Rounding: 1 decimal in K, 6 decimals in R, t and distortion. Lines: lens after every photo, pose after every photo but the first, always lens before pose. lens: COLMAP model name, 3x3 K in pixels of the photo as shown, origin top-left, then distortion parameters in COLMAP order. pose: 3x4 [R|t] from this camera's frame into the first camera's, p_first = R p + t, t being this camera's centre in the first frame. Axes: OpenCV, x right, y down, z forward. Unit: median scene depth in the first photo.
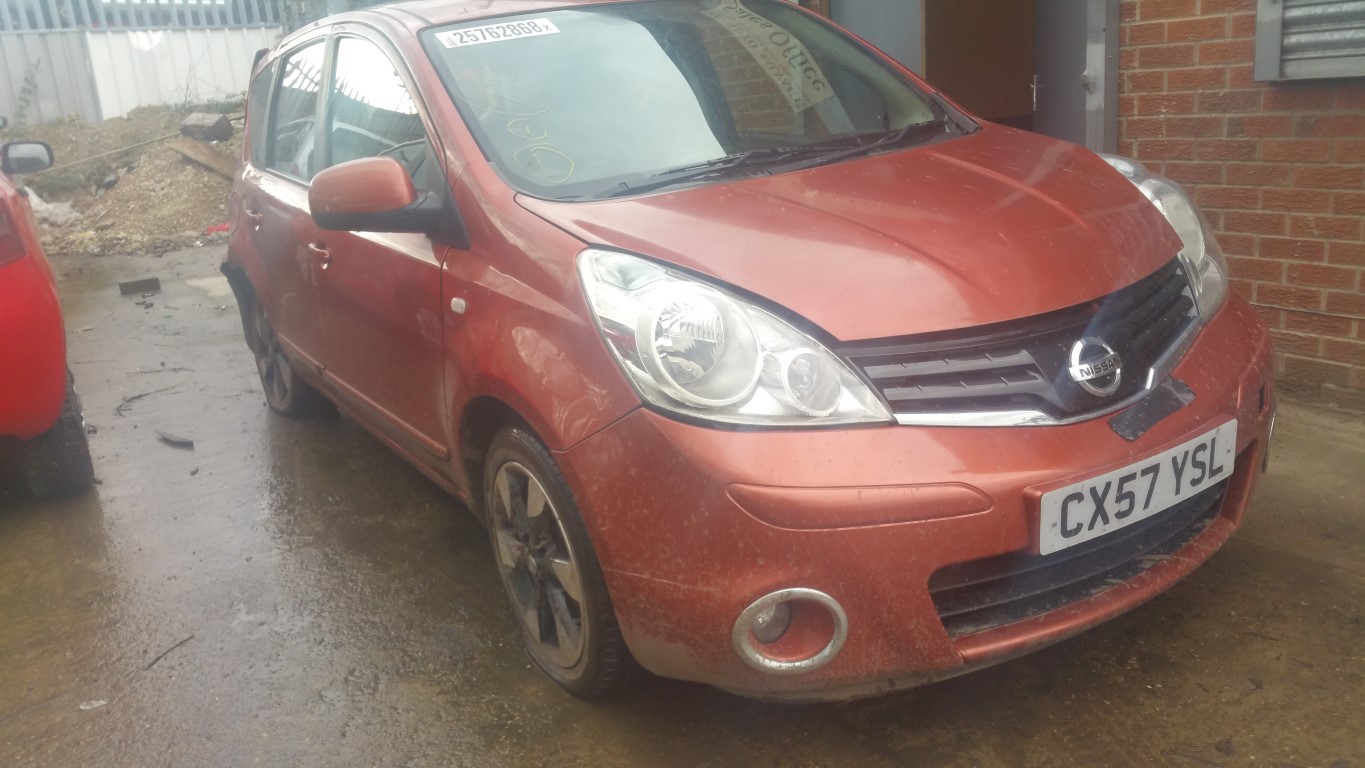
lens RADIAL K [[1116.2, 0, 674.8], [0, 1116.2, 383.6], [0, 0, 1]] dist [0.061802, -0.074671]
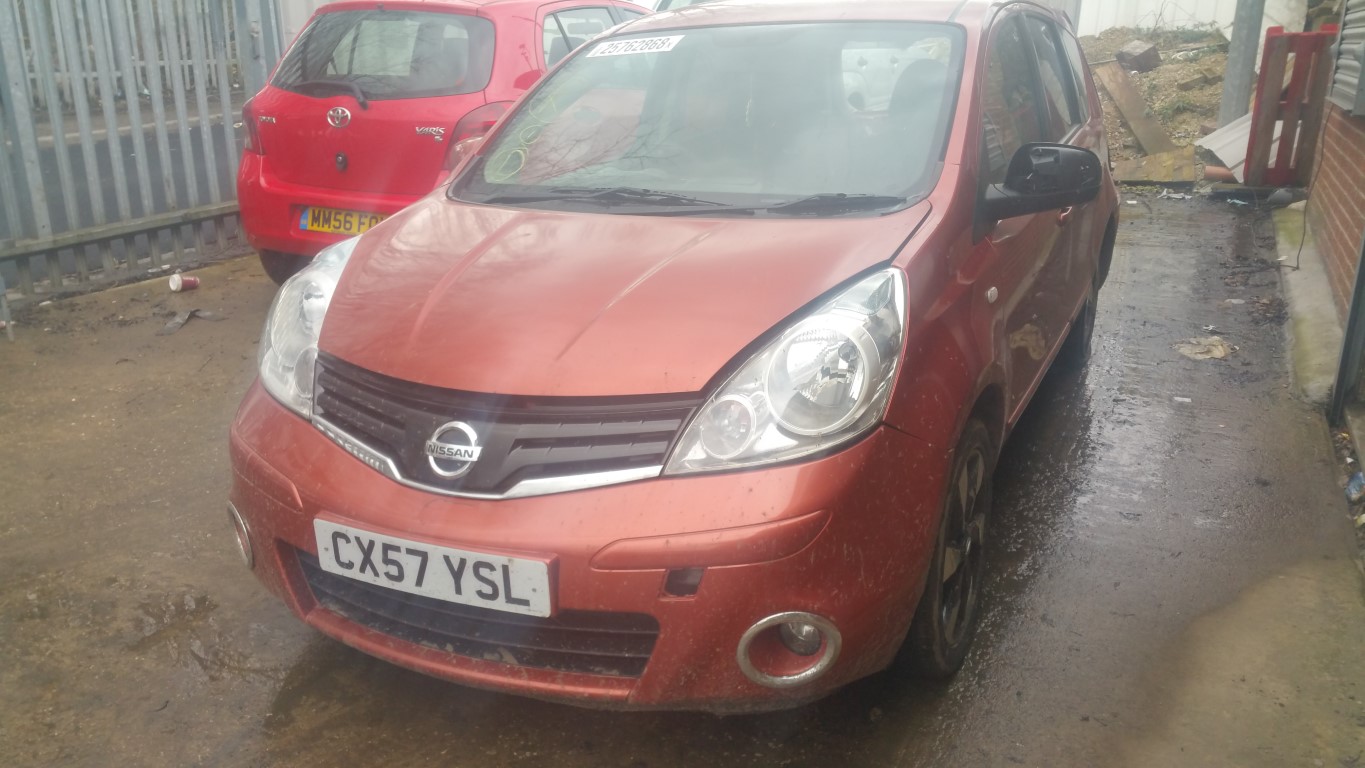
lens RADIAL K [[1116.2, 0, 674.4], [0, 1116.2, 386.6], [0, 0, 1]] dist [0.061802, -0.074671]
pose [[0.556651, 0.330706, -0.762085, 0.751866], [-0.262043, 0.940415, 0.216687, -0.209198], [0.788335, 0.079080, 0.610143, 0.303471]]
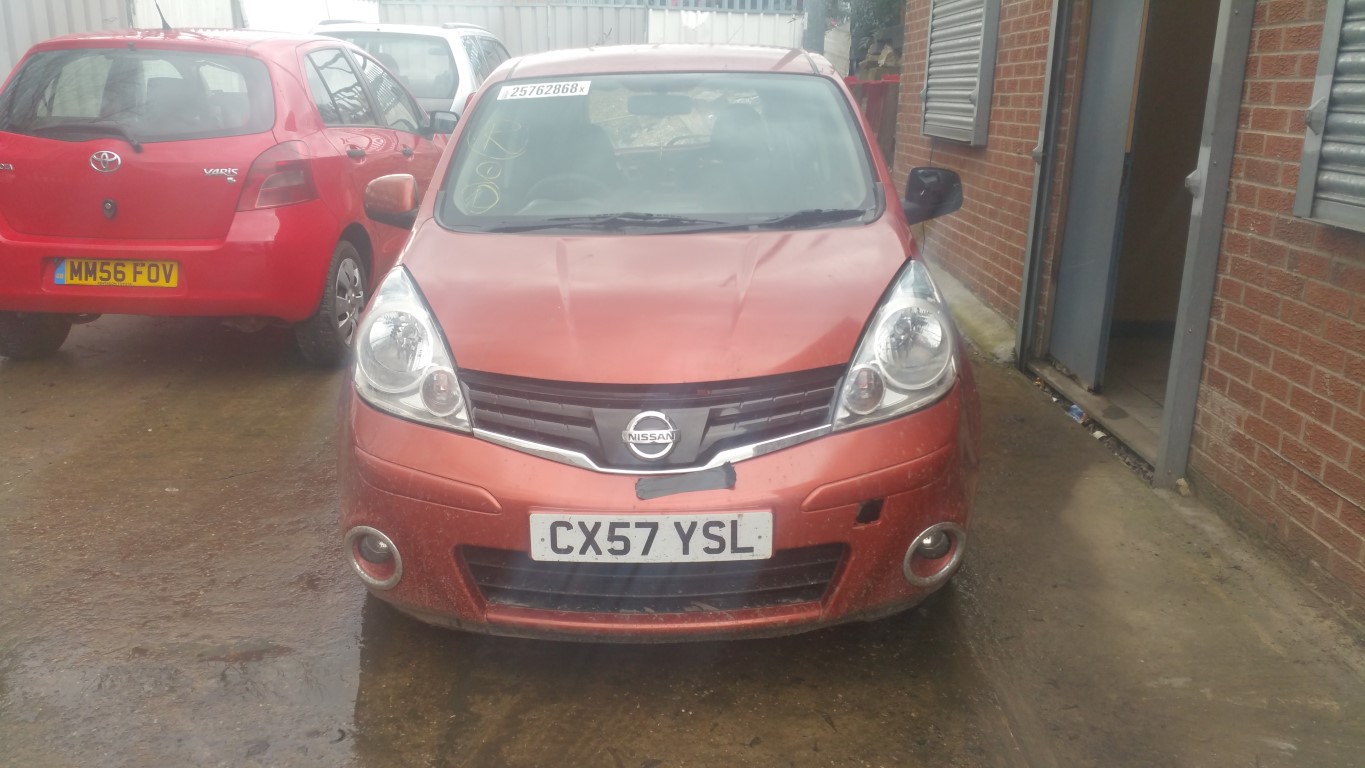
lens RADIAL K [[1116.2, 0, 663.4], [0, 1116.2, 368.5], [0, 0, 1]] dist [0.061802, -0.074671]
pose [[0.843272, 0.224448, -0.488380, 0.570522], [-0.217331, 0.973431, 0.072106, -0.104791], [0.491588, 0.045335, 0.869647, -0.038504]]
